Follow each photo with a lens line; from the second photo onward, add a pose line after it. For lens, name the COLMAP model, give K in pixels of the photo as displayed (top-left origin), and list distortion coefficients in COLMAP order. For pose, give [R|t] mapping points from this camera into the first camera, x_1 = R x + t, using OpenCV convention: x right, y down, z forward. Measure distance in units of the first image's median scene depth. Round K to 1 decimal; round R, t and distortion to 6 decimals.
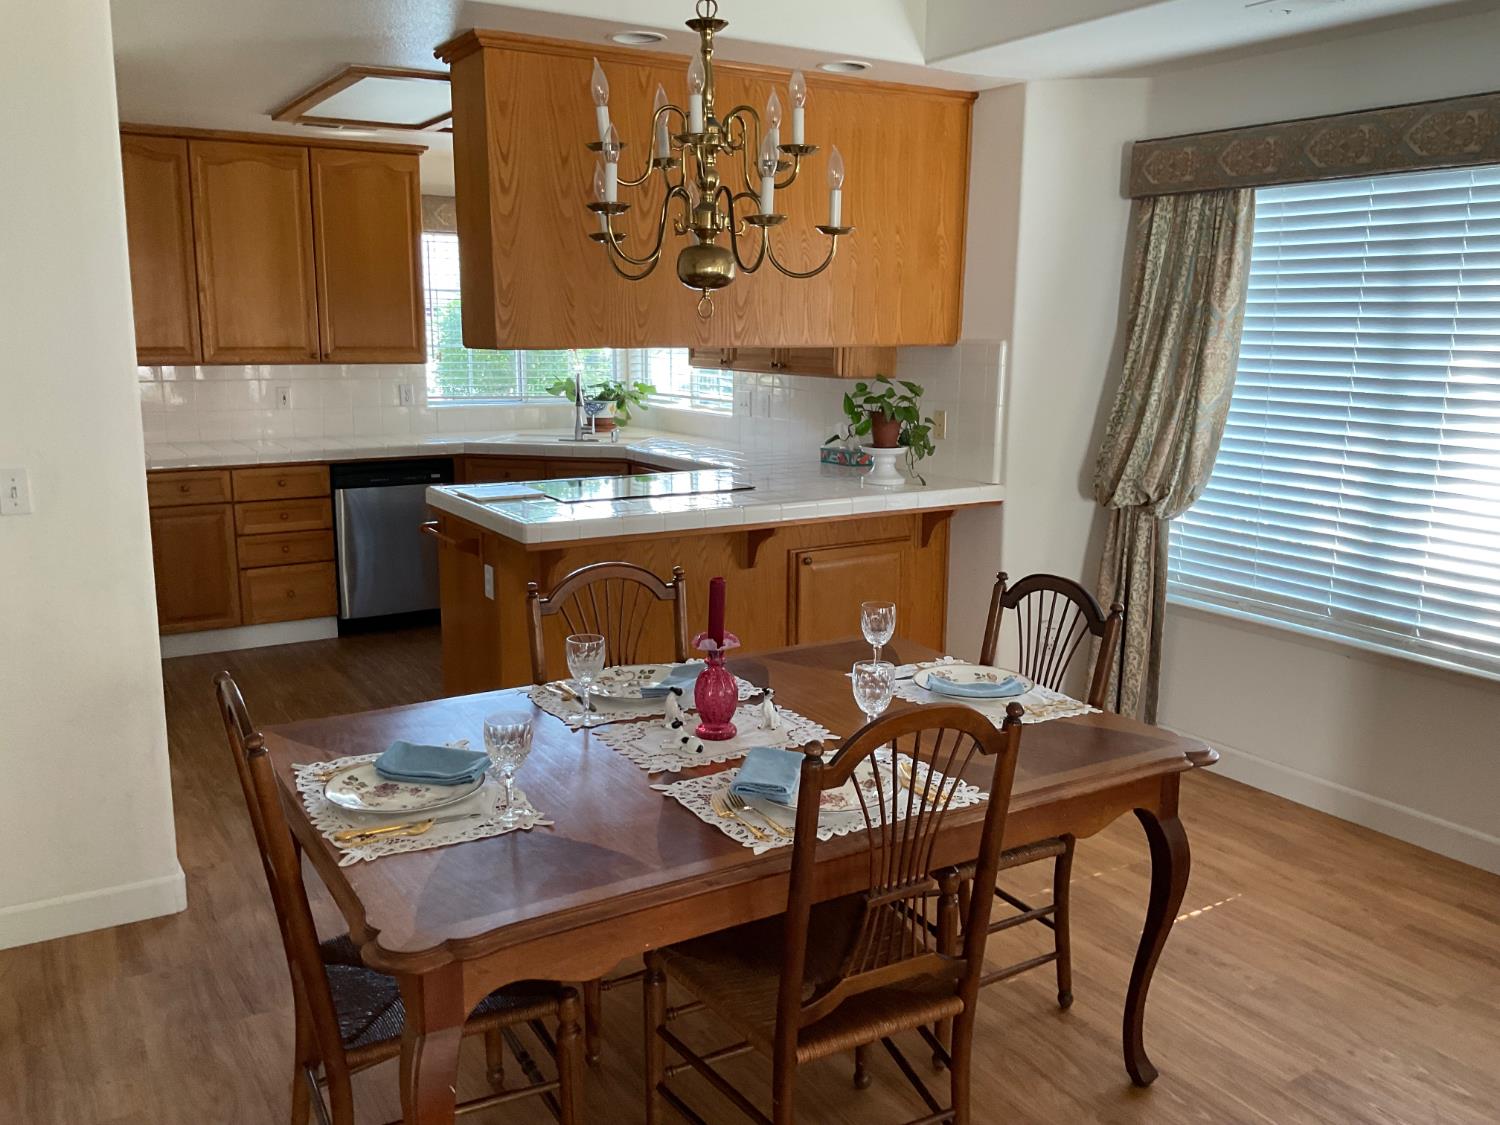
lens RADIAL K [[1234.6, 0, 742.0], [0, 1234.6, 560.2], [0, 0, 1]] dist [0.108866, -0.218363]
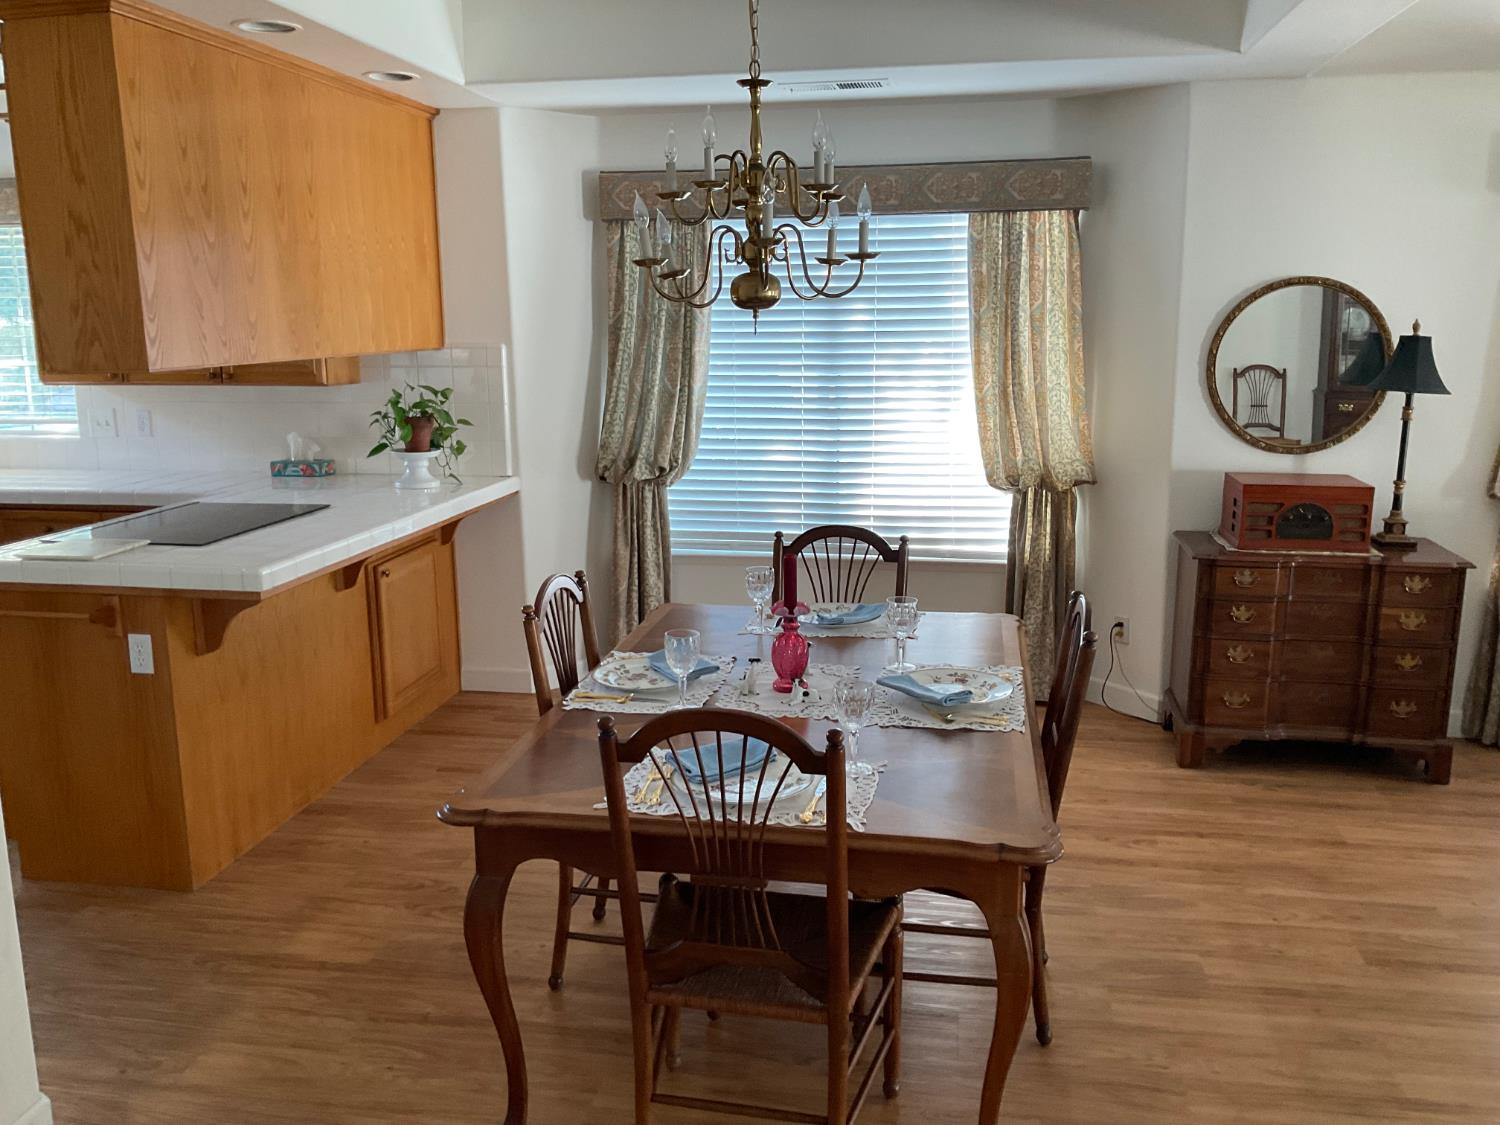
lens RADIAL K [[1234.6, 0, 742.0], [0, 1234.6, 560.2], [0, 0, 1]] dist [0.108866, -0.218363]
pose [[0.661073, -0.158929, 0.733296, -0.503512], [0.153982, 0.985244, 0.074718, -0.041416], [-0.734351, 0.063520, 0.675791, 0.131742]]
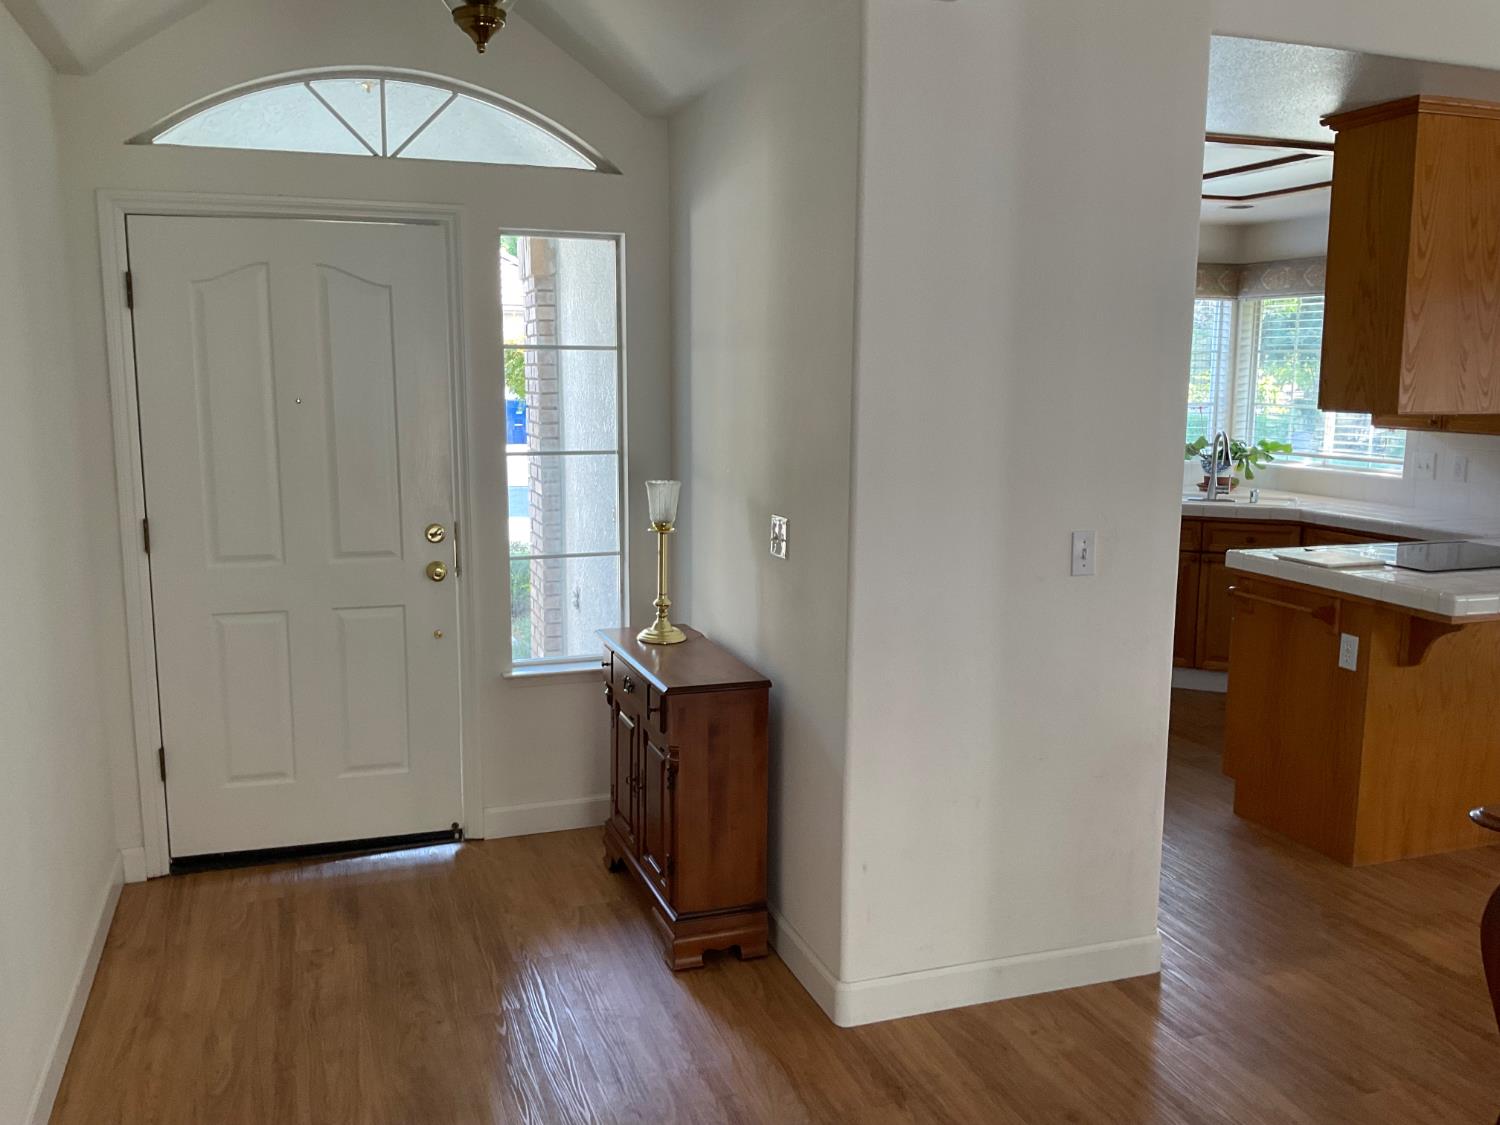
lens RADIAL K [[1234.6, 0, 742.0], [0, 1234.6, 560.2], [0, 0, 1]] dist [0.108866, -0.218363]
pose [[0.978058, 0.029759, -0.206198, -0.436307], [-0.037993, 0.998626, -0.036090, -0.000692], [0.204841, 0.043132, 0.977845, -0.049919]]
